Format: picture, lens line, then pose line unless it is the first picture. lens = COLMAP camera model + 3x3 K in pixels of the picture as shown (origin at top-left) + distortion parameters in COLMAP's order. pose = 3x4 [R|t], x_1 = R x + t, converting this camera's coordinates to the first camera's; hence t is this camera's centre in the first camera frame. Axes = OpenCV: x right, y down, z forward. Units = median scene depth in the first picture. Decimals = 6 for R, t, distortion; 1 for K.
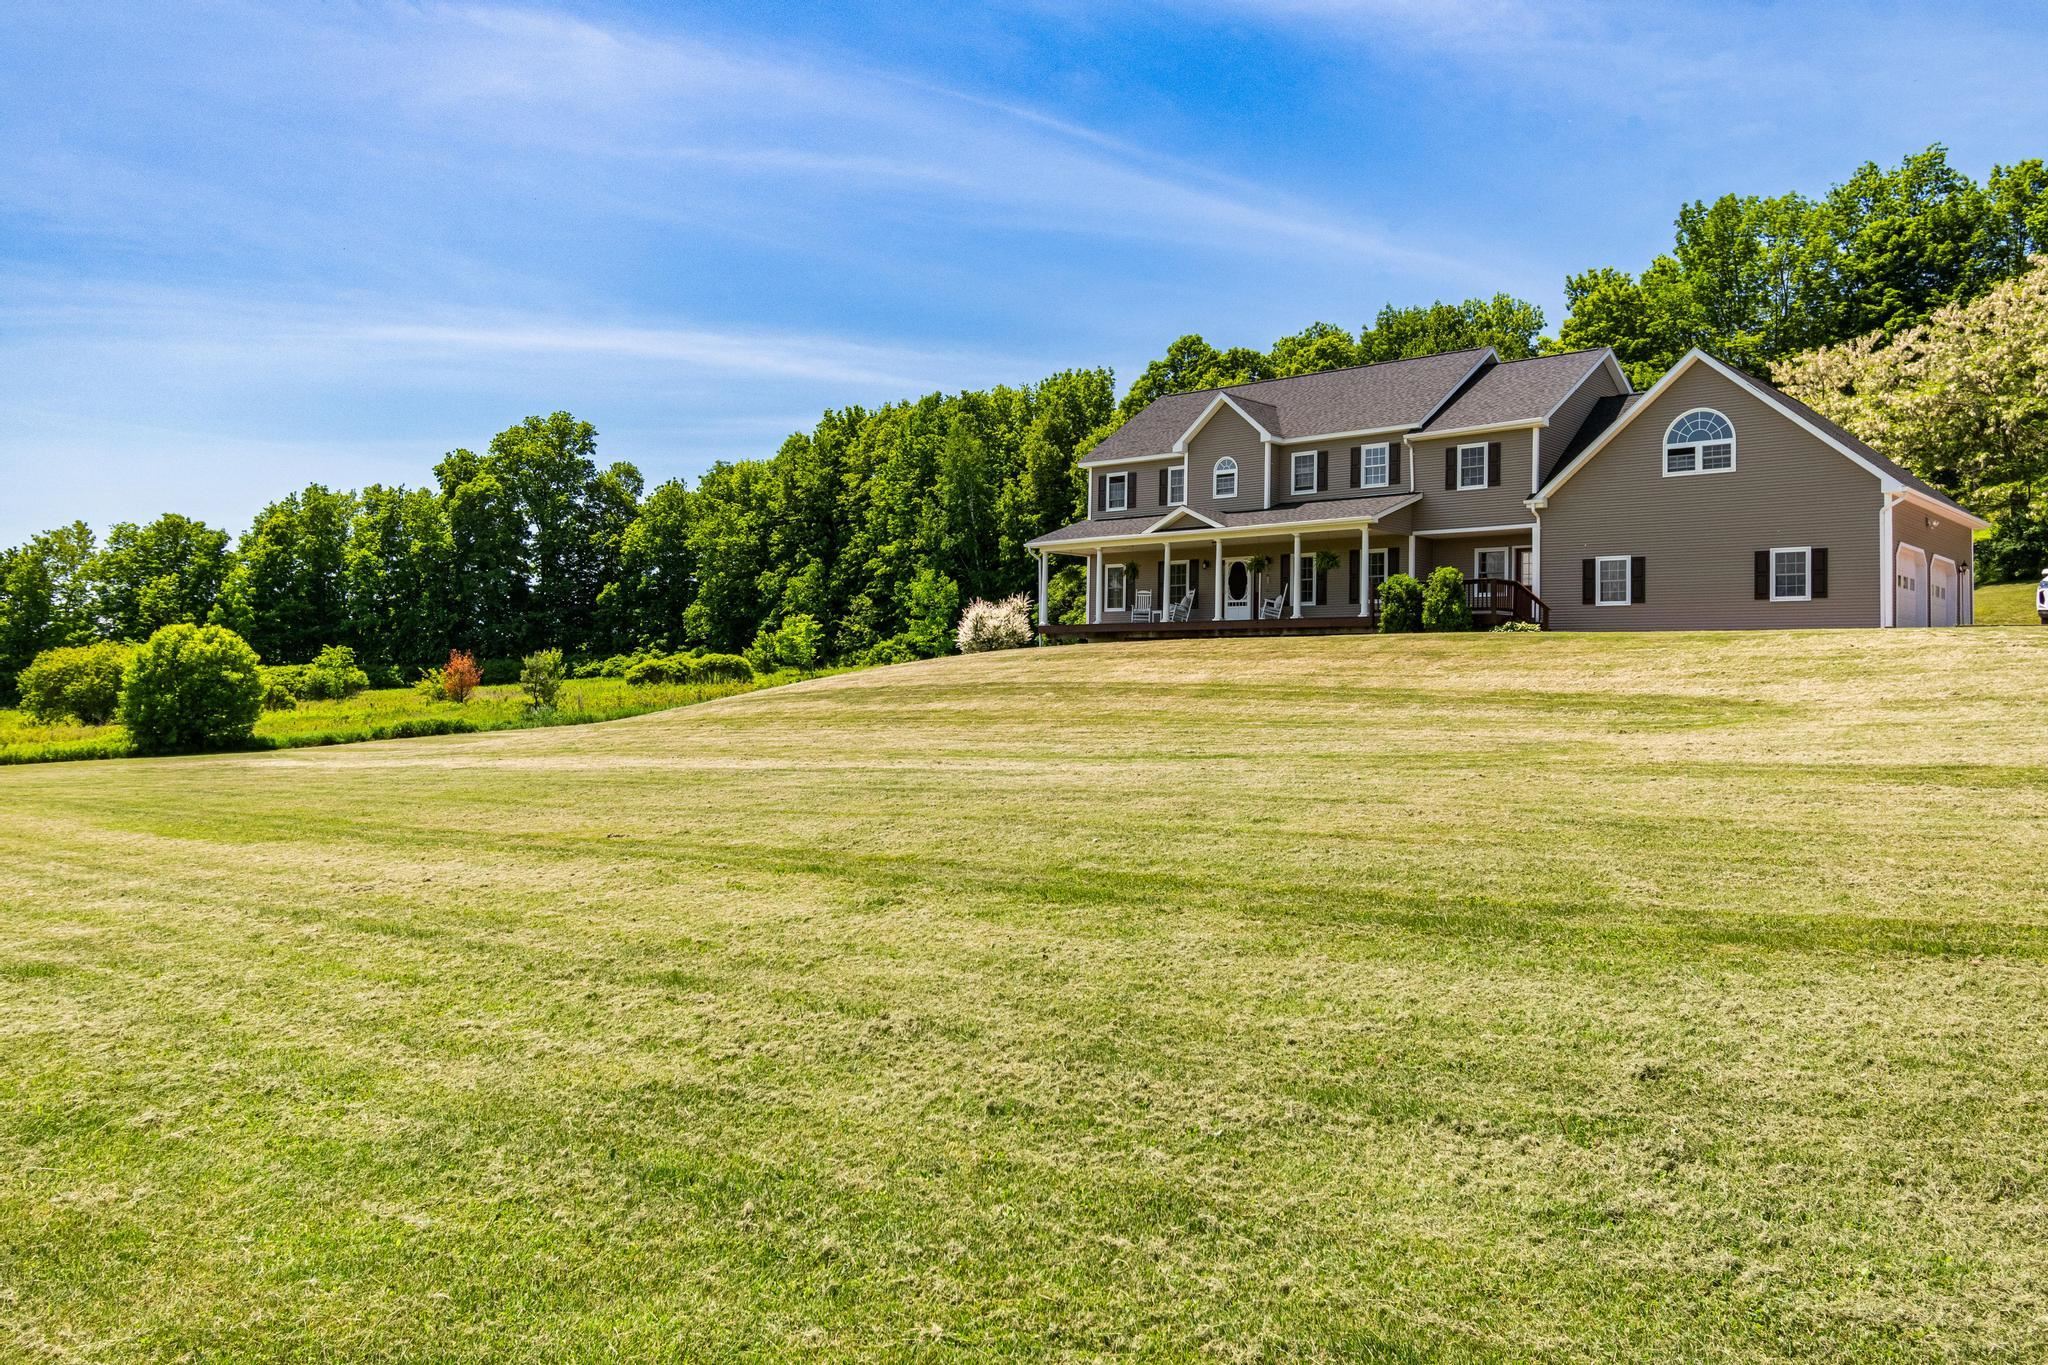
lens RADIAL K [[1497.5, 0, 1022.2], [0, 1497.5, 628.8], [0, 0, 1]] dist [0.008021, -0.007295]
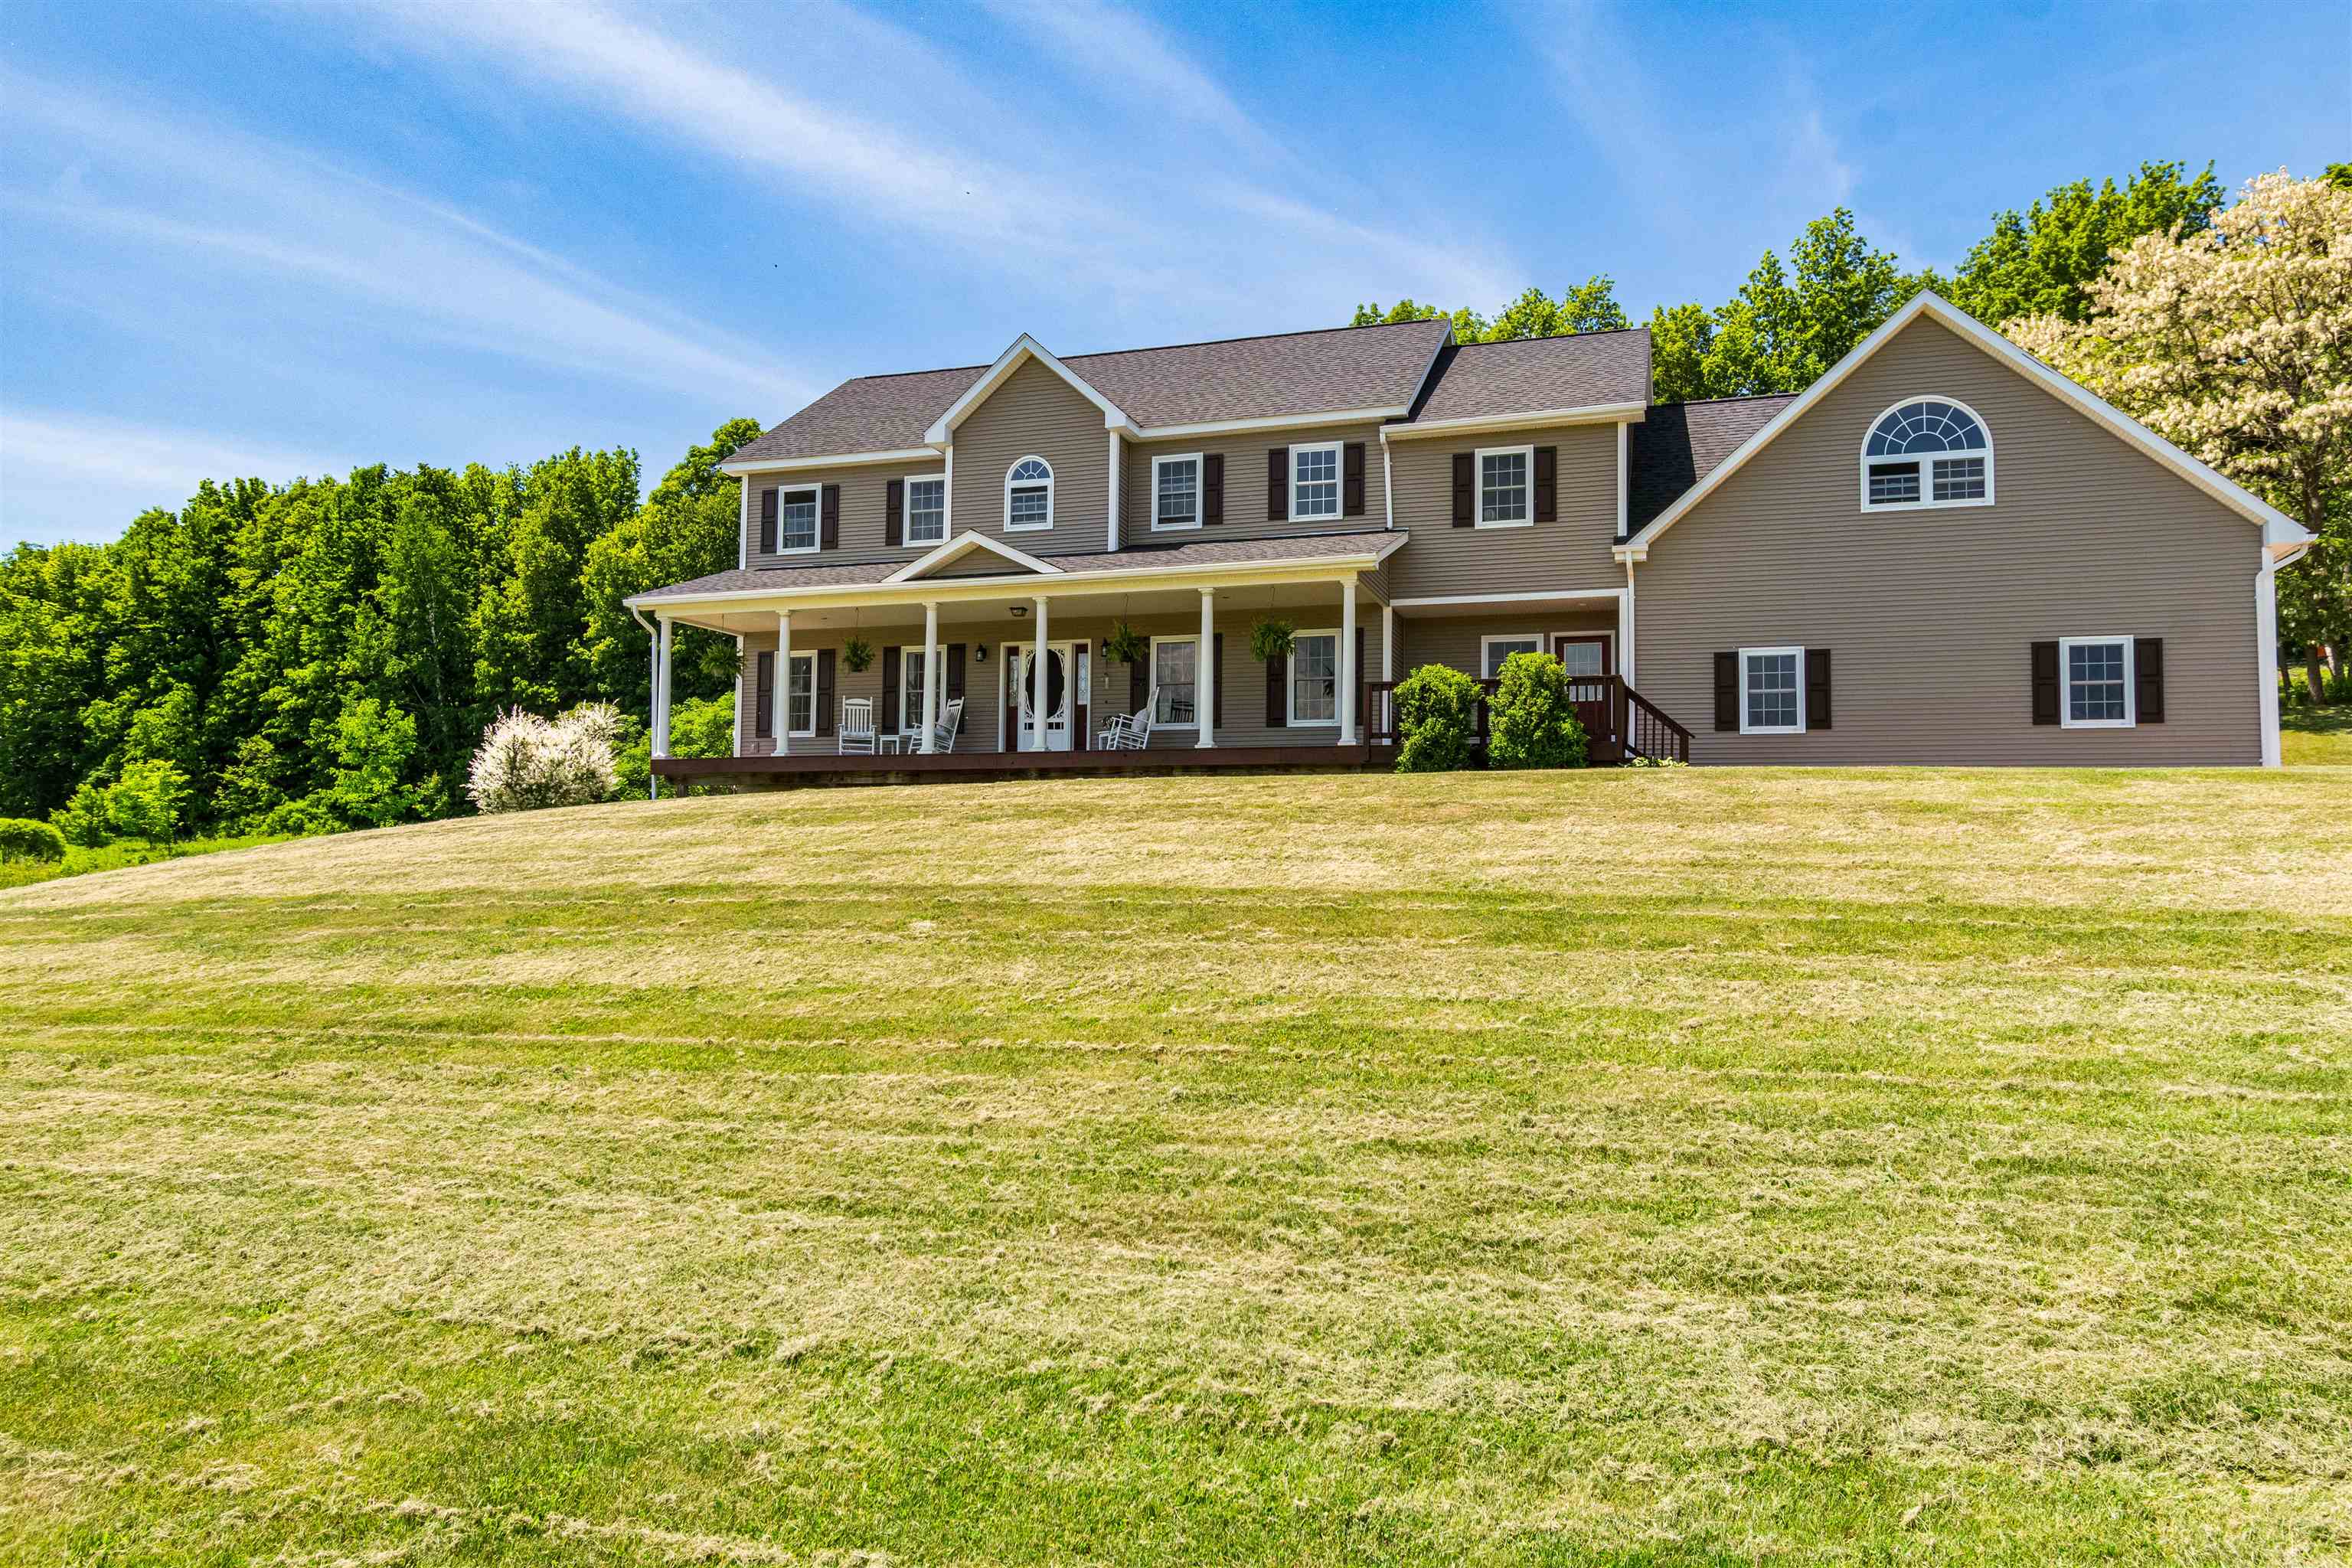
lens RADIAL K [[1535.3, 0, 1167.8], [0, 1535.3, 786.3], [0, 0, 1]] dist [0.008327, -0.010810]
pose [[0.909608, 0.015163, 0.415191, -0.019072], [-0.011629, 0.999871, -0.011040, 0.004457], [-0.415305, 0.005214, 0.909667, 0.179762]]
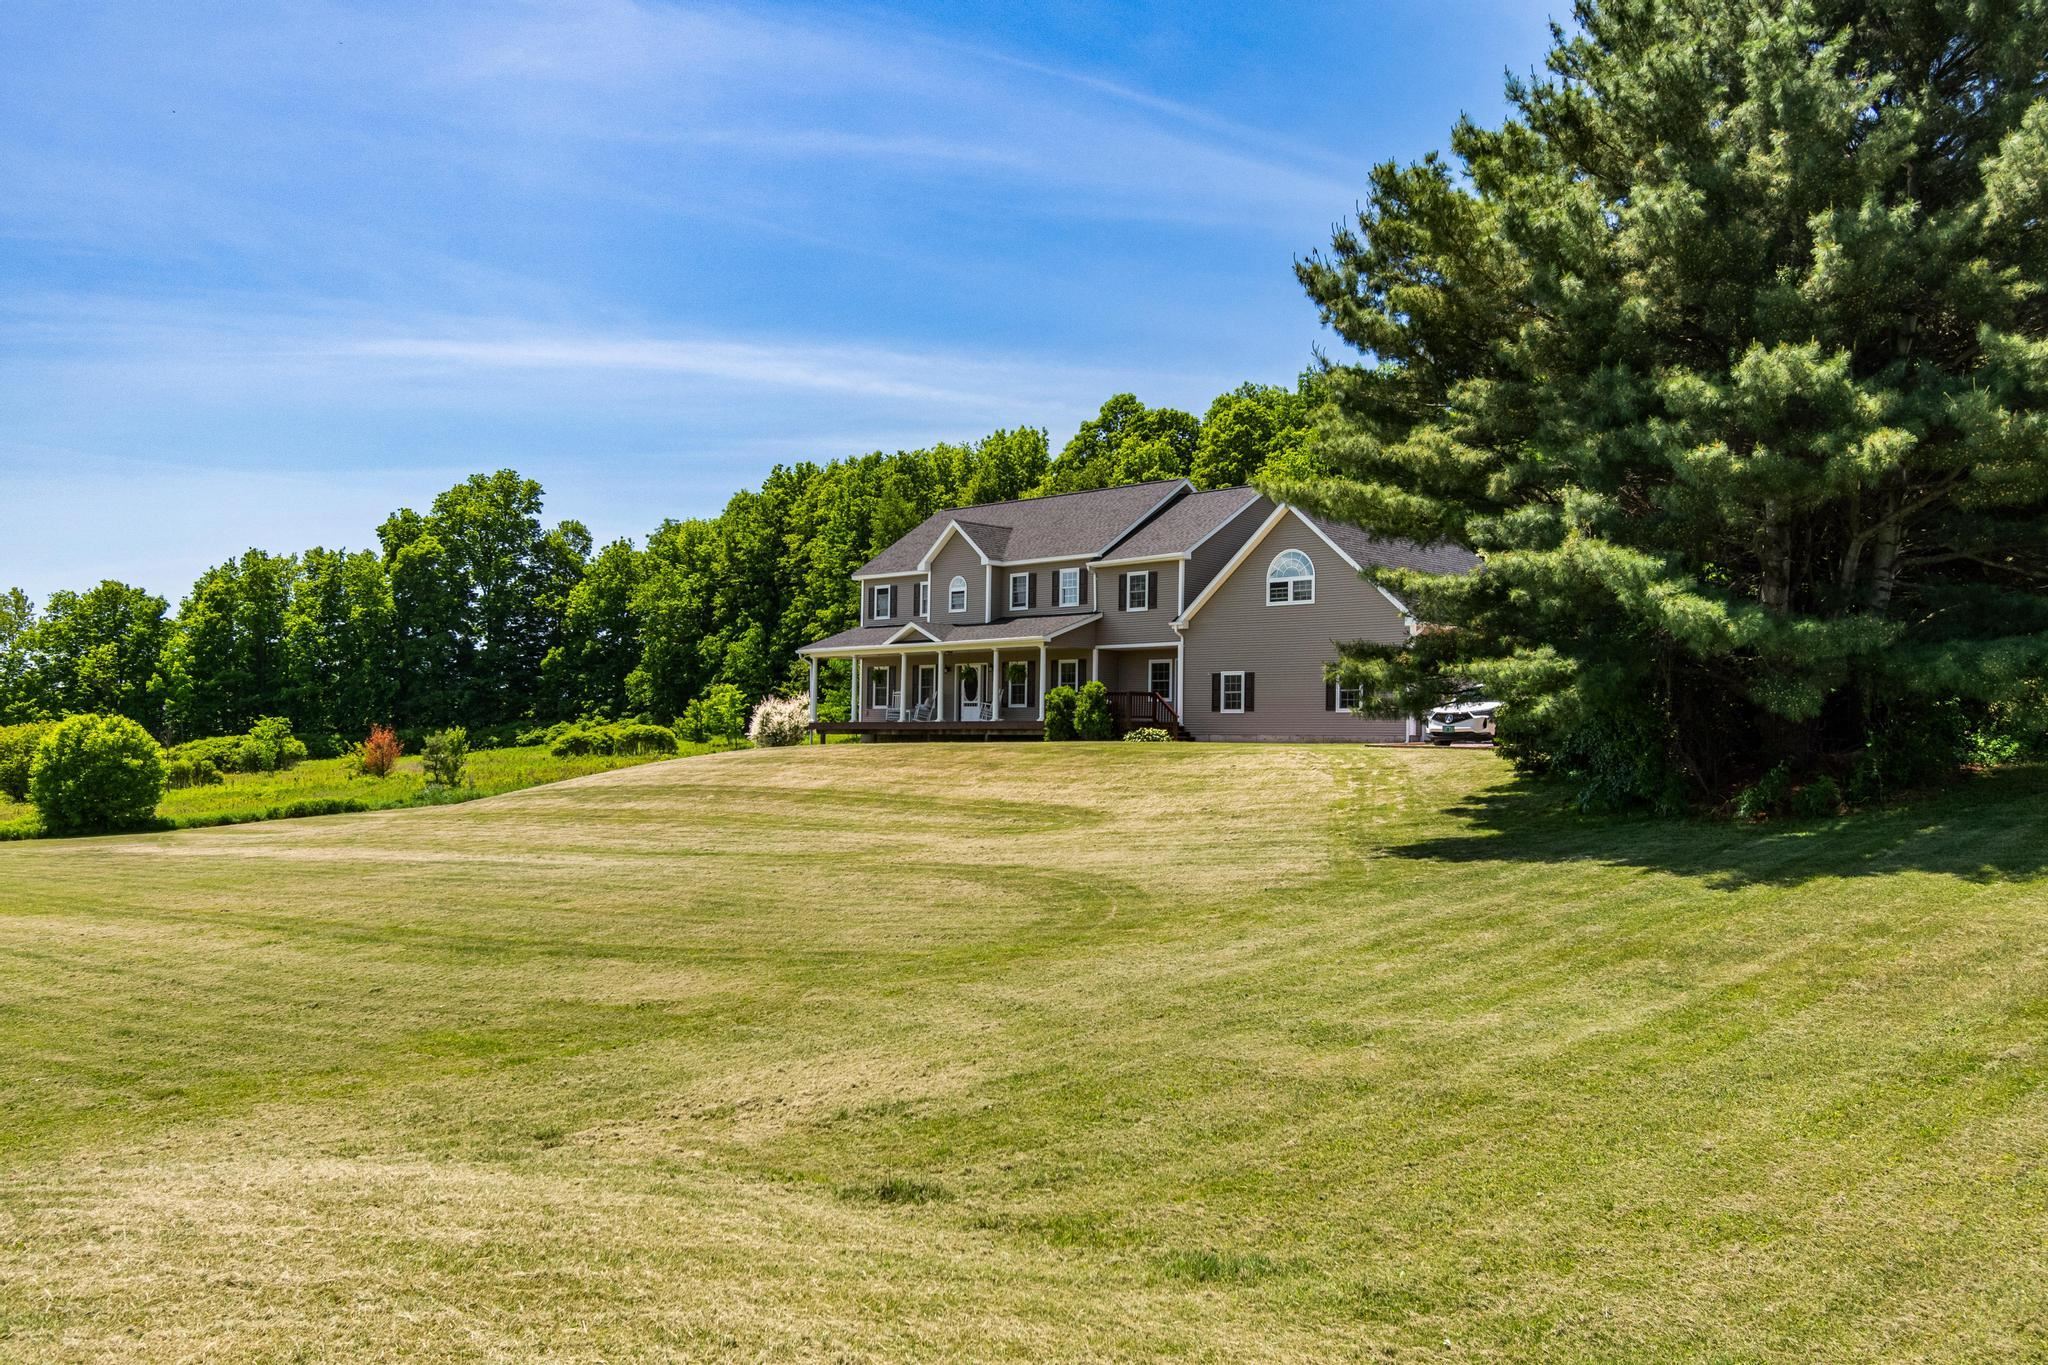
lens RADIAL K [[1683.8, 0, 1030.0], [0, 1683.8, 684.5], [0, 0, 1]] dist [-0.000519, 0.008673]
pose [[0.999493, -0.008122, -0.030784, 0.088037], [0.008348, 0.999939, 0.007227, -0.015682], [0.030723, -0.007480, 0.999500, -0.107833]]
